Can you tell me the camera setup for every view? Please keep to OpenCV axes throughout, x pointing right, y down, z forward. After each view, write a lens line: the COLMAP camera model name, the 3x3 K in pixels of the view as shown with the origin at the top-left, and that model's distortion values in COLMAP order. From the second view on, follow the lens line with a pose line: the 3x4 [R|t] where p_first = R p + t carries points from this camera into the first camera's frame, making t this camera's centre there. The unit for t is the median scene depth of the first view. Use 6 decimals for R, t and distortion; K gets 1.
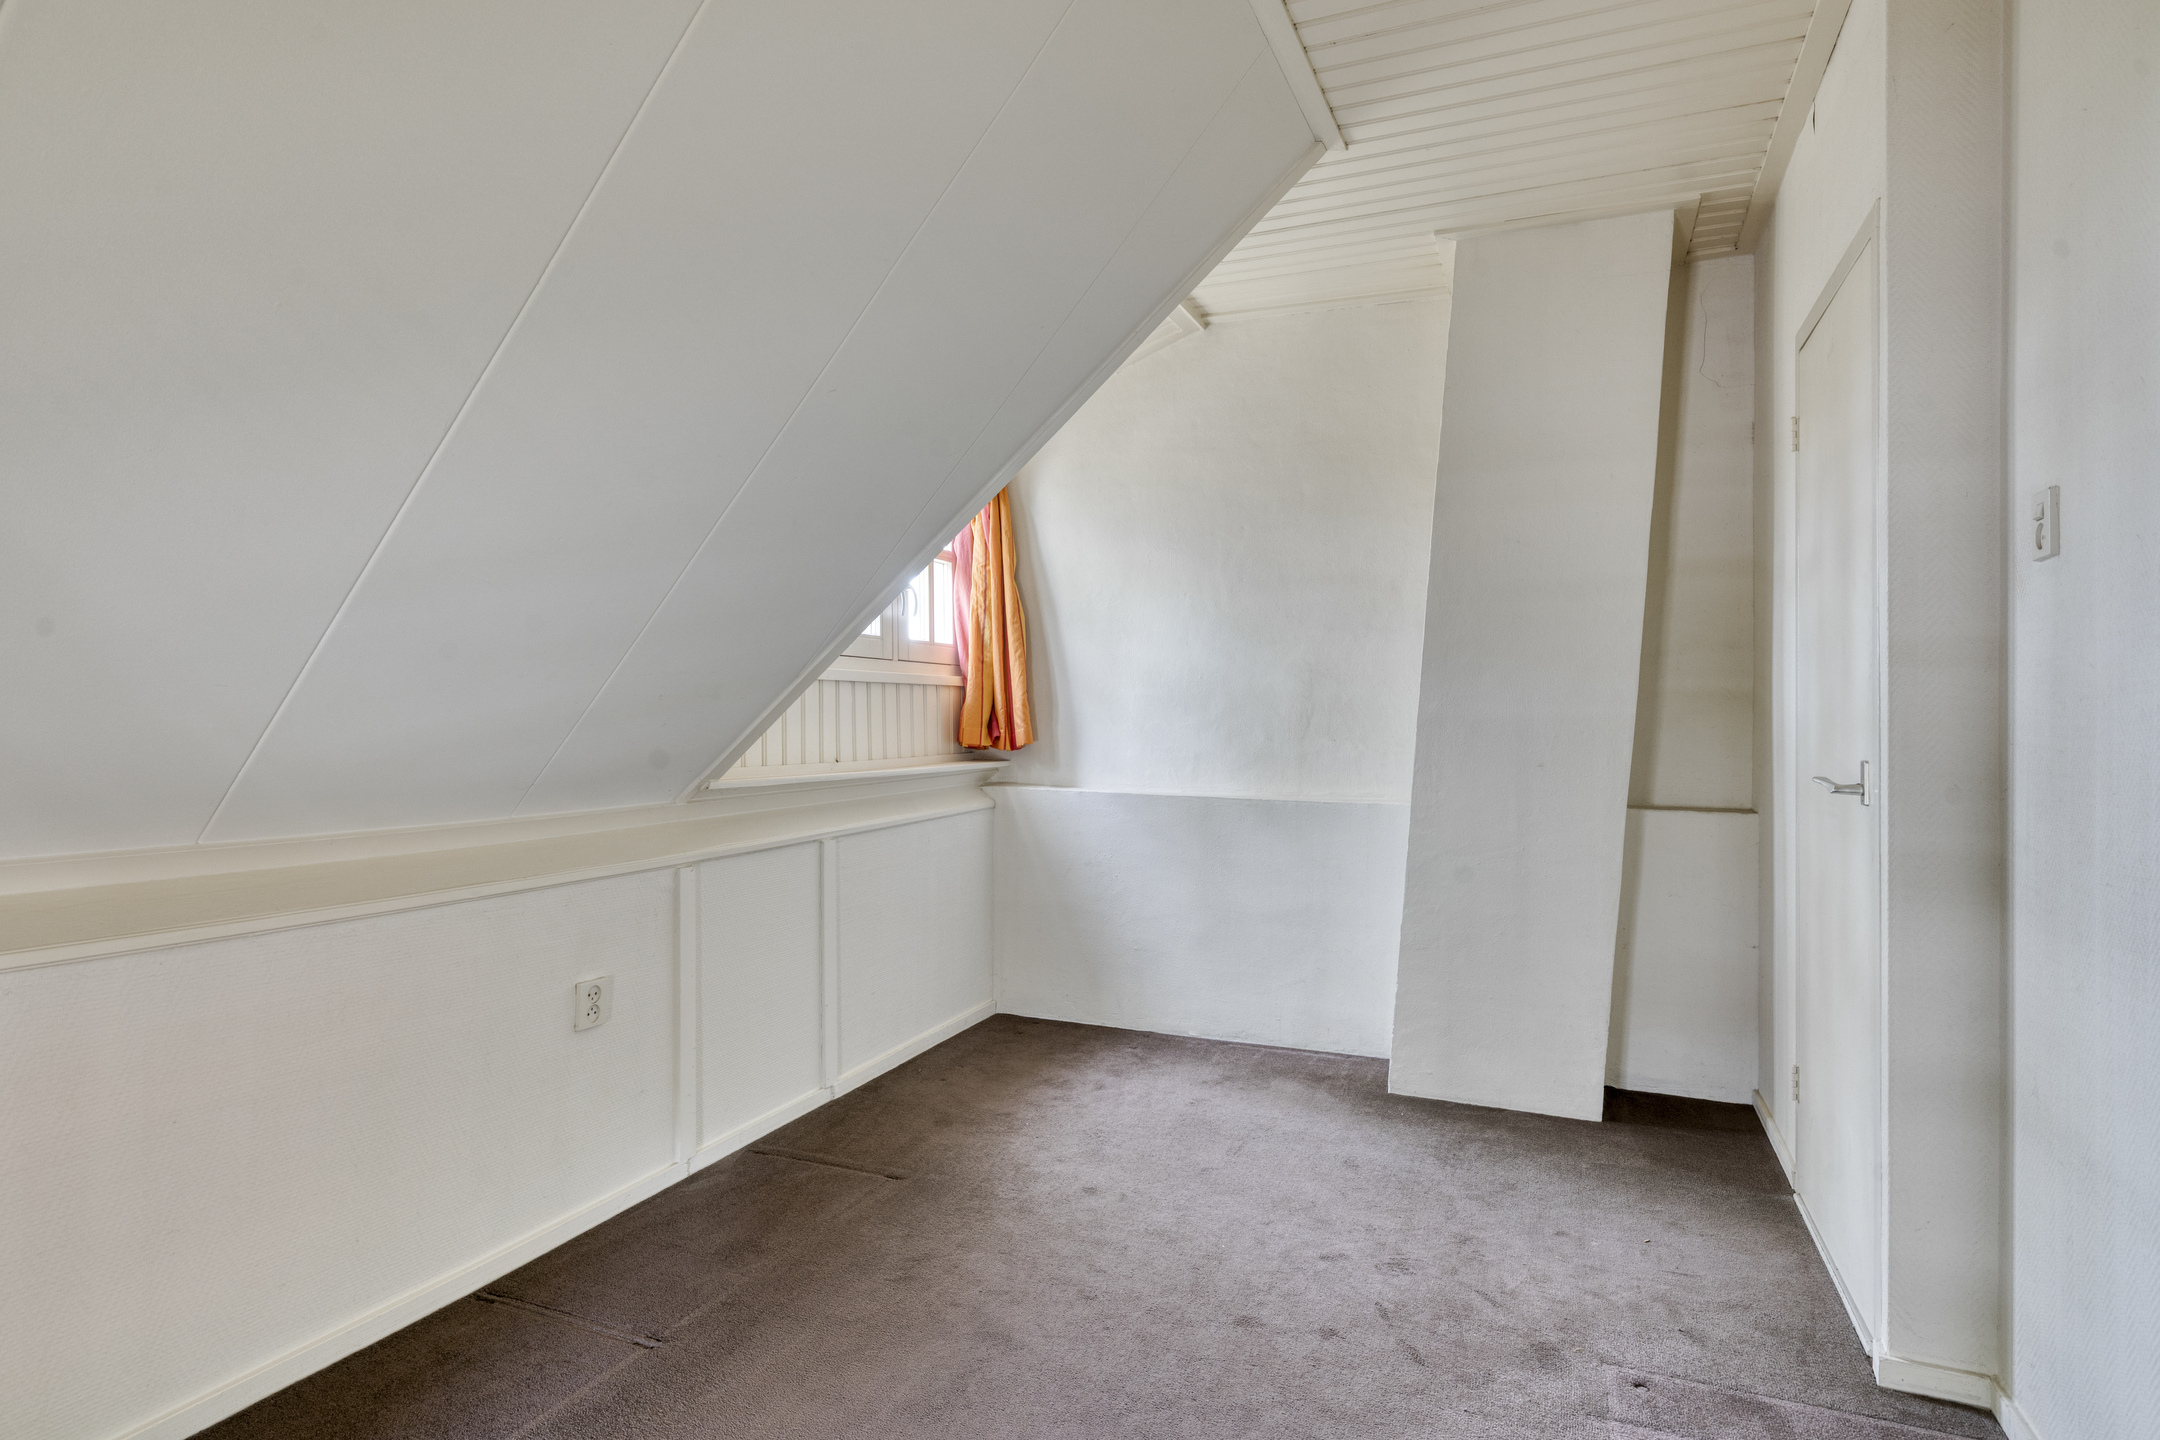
lens RADIAL K [[1220.1, 0, 1081.1], [0, 1220.1, 711.7], [0, 0, 1]] dist [0.001212, 0.000854]
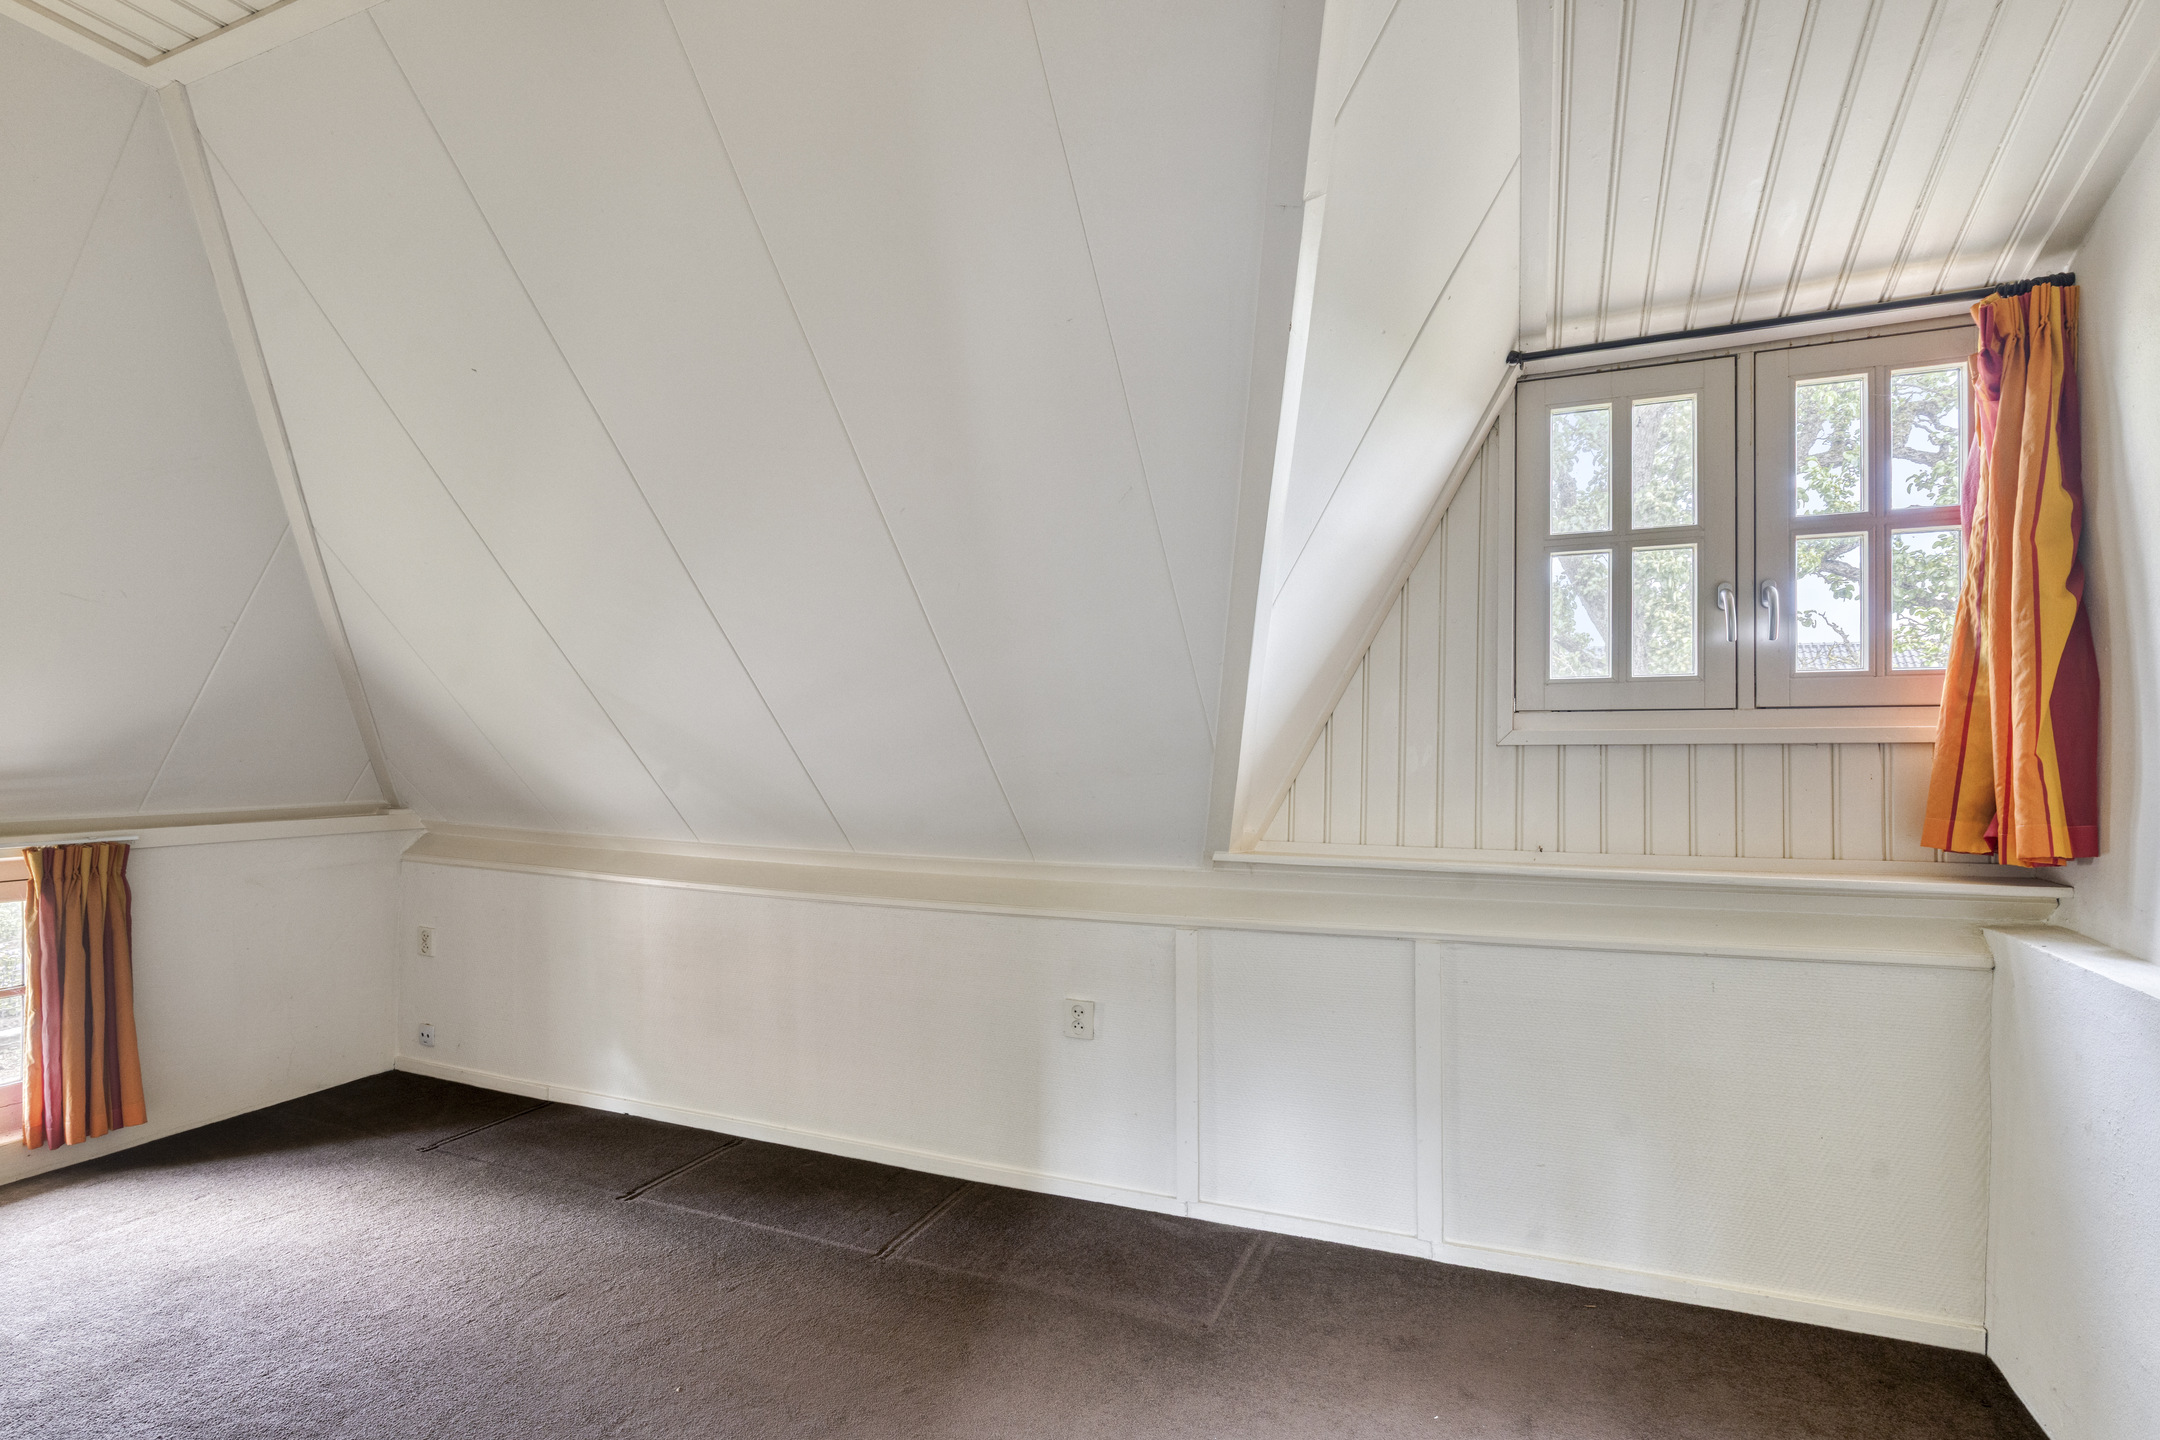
lens RADIAL K [[1047.1, 0, 1081.2], [0, 1047.1, 757.4], [0, 0, 1]] dist [-0.000350, -0.000127]
pose [[-0.022115, 0.002743, -0.999752, 0.495703], [0.004718, 0.999985, 0.002639, -0.022516], [0.999744, -0.004658, -0.022127, 0.767776]]
